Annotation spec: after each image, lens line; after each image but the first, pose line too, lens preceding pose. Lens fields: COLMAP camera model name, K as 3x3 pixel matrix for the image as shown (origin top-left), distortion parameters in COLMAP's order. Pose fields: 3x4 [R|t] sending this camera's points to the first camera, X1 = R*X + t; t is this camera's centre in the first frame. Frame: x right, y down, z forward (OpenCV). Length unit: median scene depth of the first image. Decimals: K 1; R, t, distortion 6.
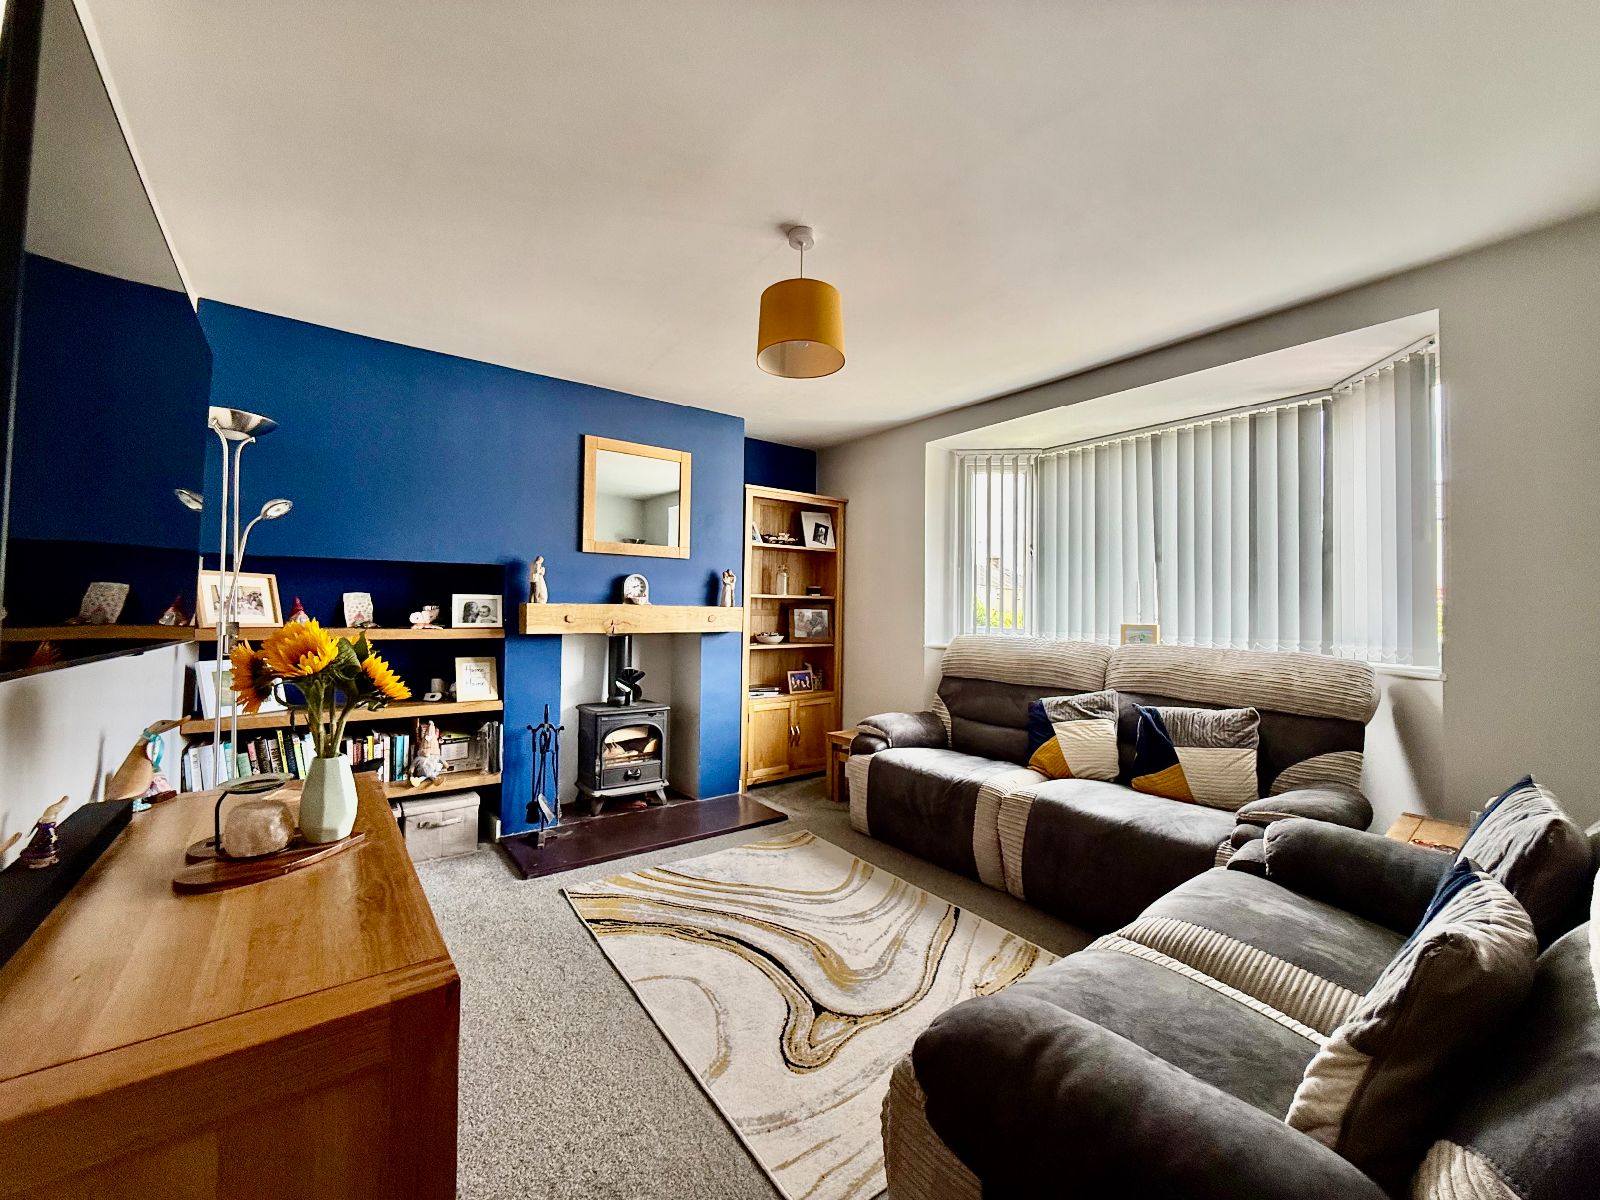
lens RADIAL K [[637.9, 0, 804.6], [0, 637.9, 601.7], [0, 0, 1]] dist [-0.001013, 0.000617]
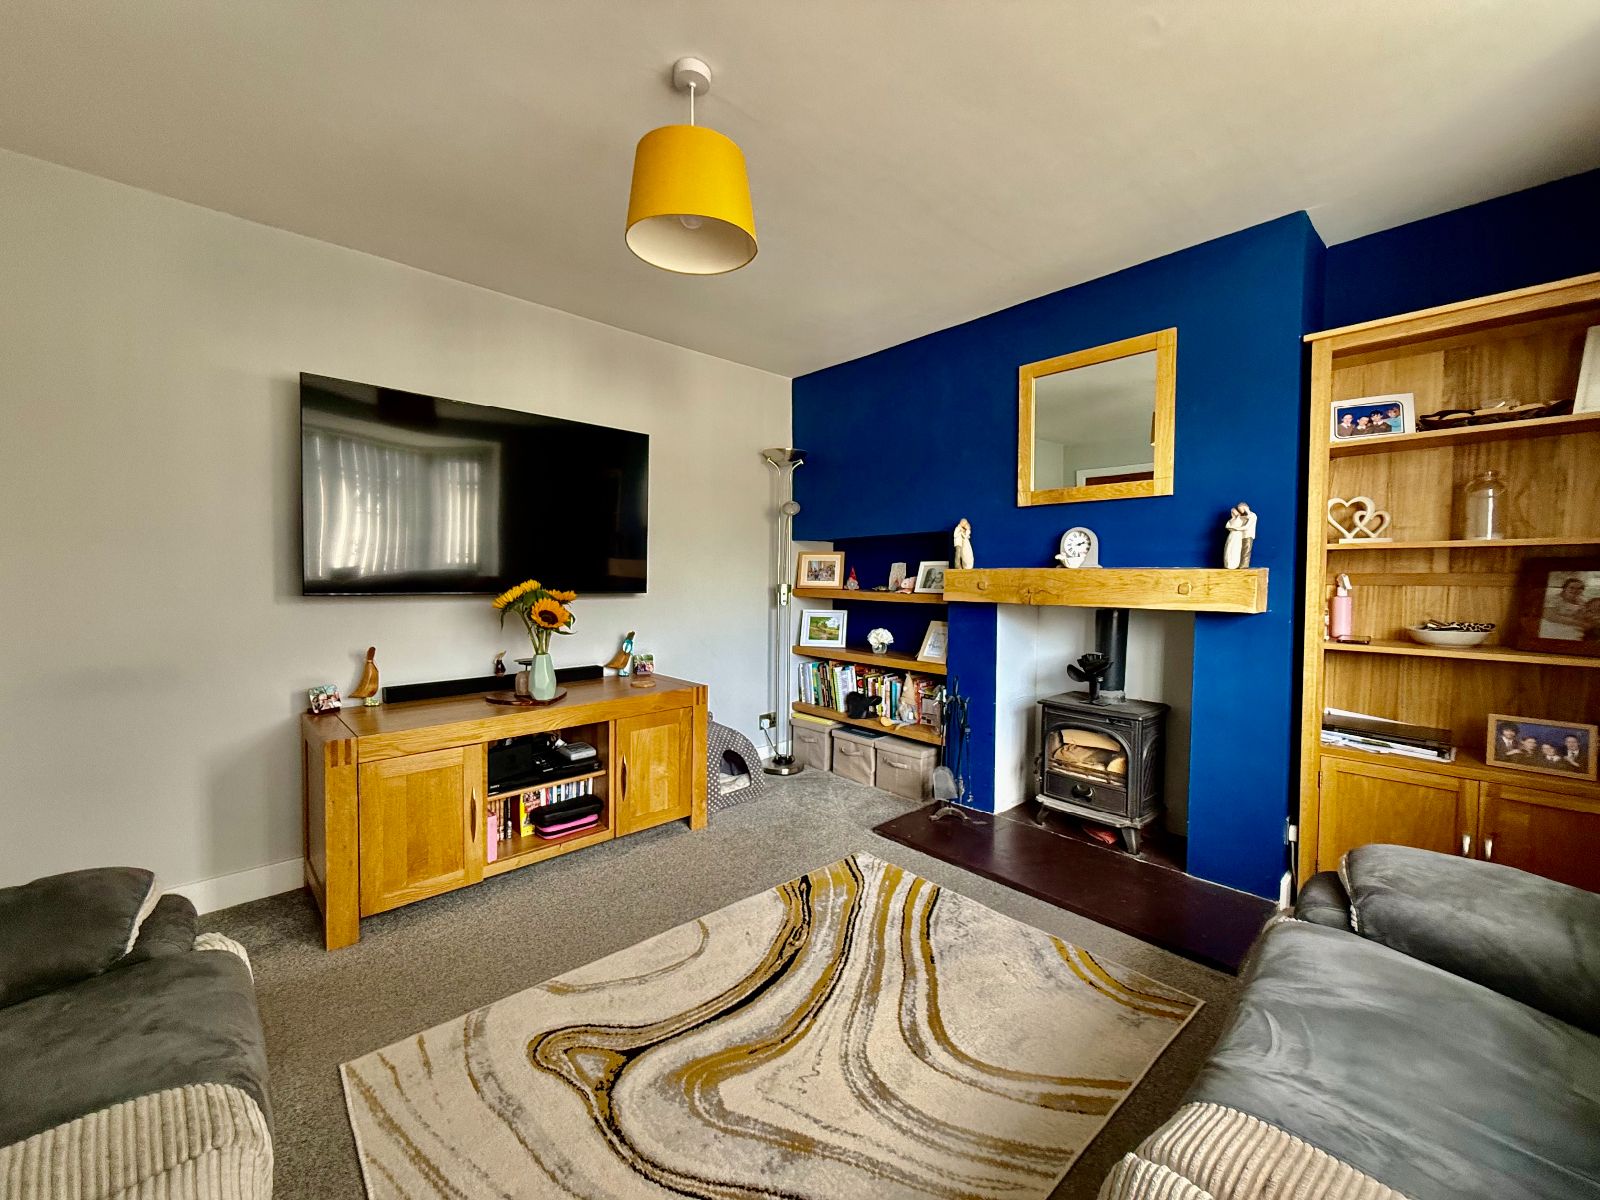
lens RADIAL K [[637.9, 0, 805.5], [0, 637.9, 596.1], [0, 0, 1]] dist [-0.001013, 0.000617]
pose [[0.095699, 0.024093, -0.995119, 0.585229], [0.013156, 0.999589, 0.025467, 0.018701], [0.995323, -0.015529, 0.095343, 0.790355]]
